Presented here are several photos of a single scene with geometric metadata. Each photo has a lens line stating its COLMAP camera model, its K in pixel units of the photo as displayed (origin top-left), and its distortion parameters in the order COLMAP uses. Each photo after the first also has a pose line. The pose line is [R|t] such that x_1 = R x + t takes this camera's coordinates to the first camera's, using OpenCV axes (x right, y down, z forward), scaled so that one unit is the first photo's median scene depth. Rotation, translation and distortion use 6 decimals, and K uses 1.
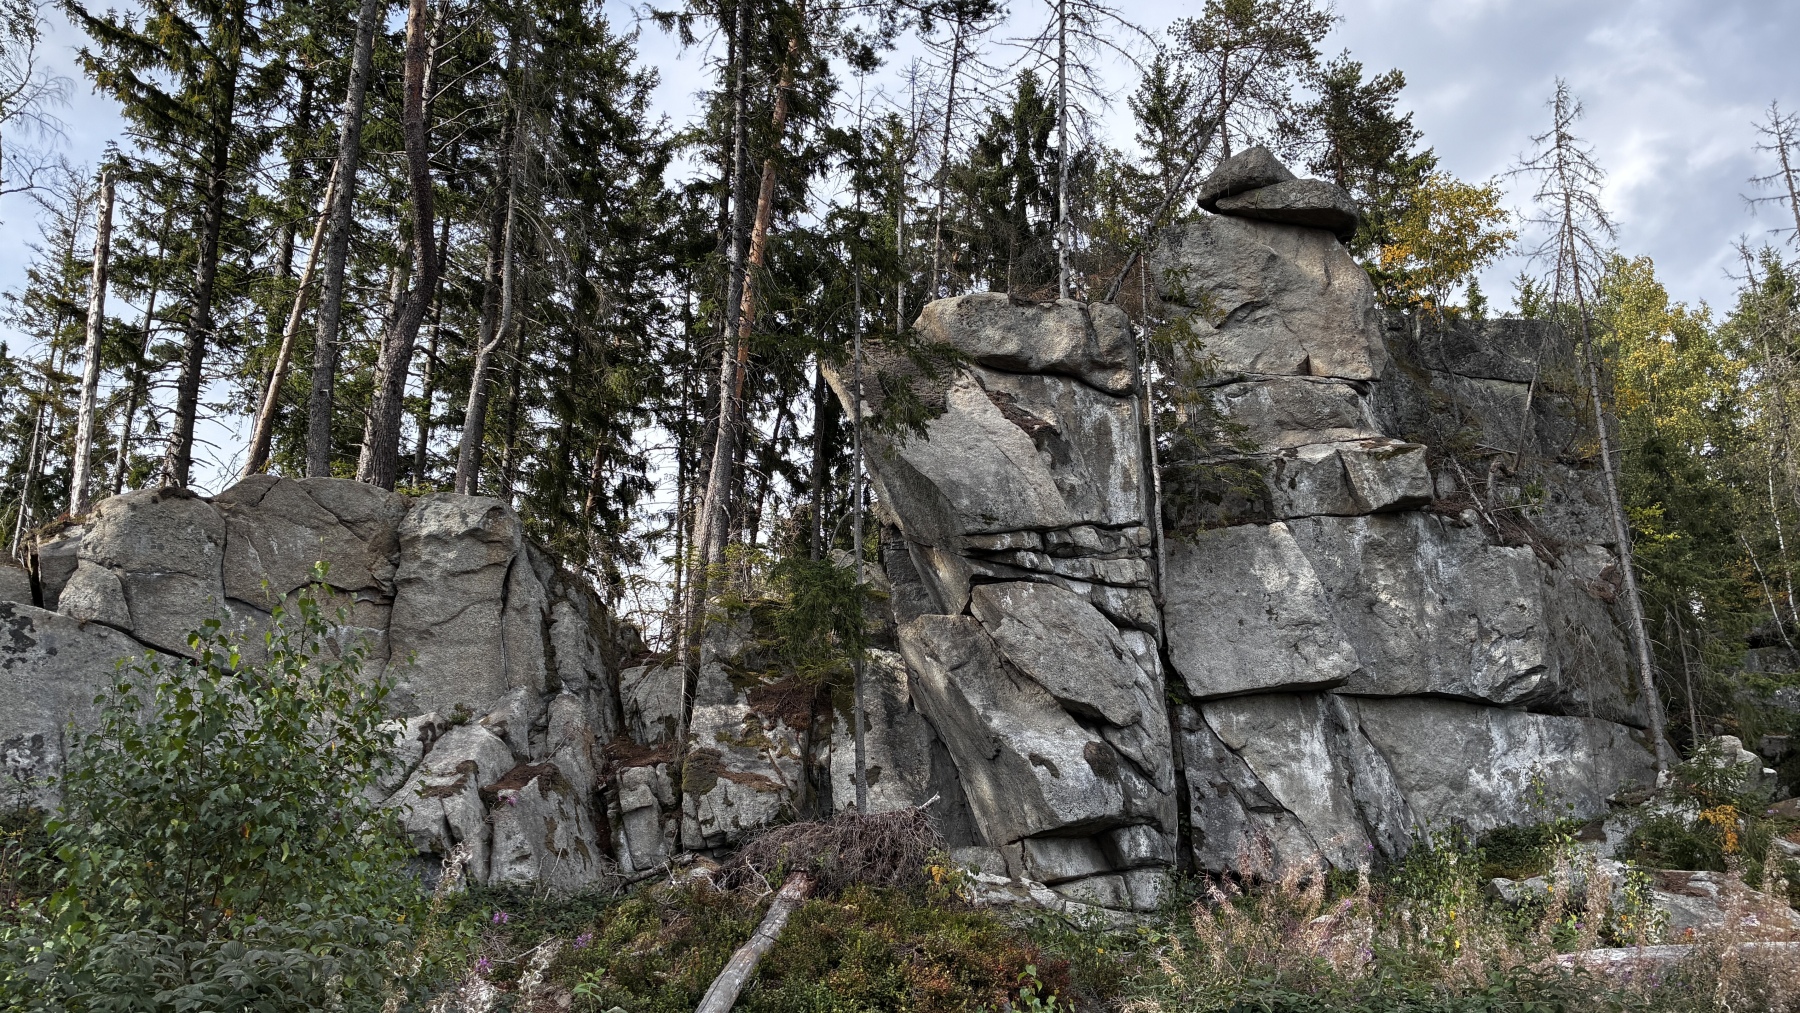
lens RADIAL K [[1343.8, 0, 890.4], [0, 1343.8, 502.1], [0, 0, 1]] dist [0.044297, -0.037688]
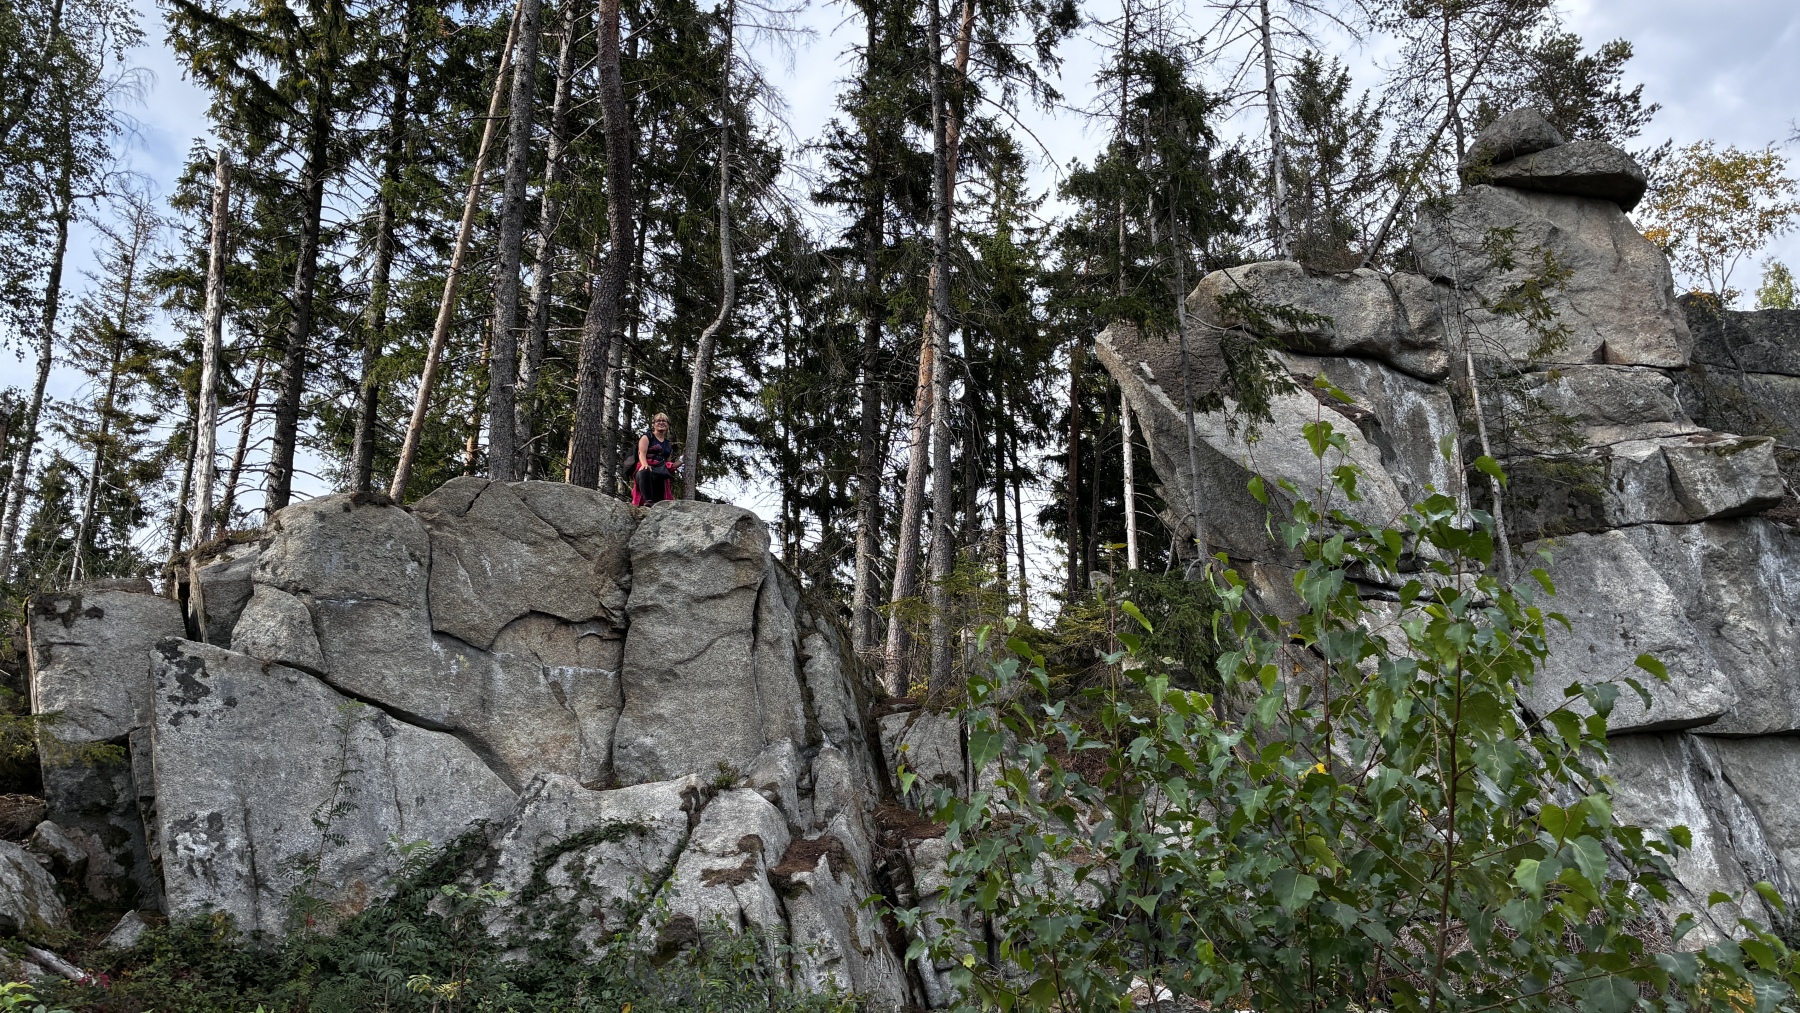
lens RADIAL K [[1343.8, 0, 903.3], [0, 1343.8, 503.3], [0, 0, 1]] dist [0.044297, -0.037688]
pose [[0.999789, -0.018638, 0.008681, -0.170662], [0.018983, 0.998953, -0.041628, 0.026105], [-0.007896, 0.041784, 0.999095, 0.163125]]
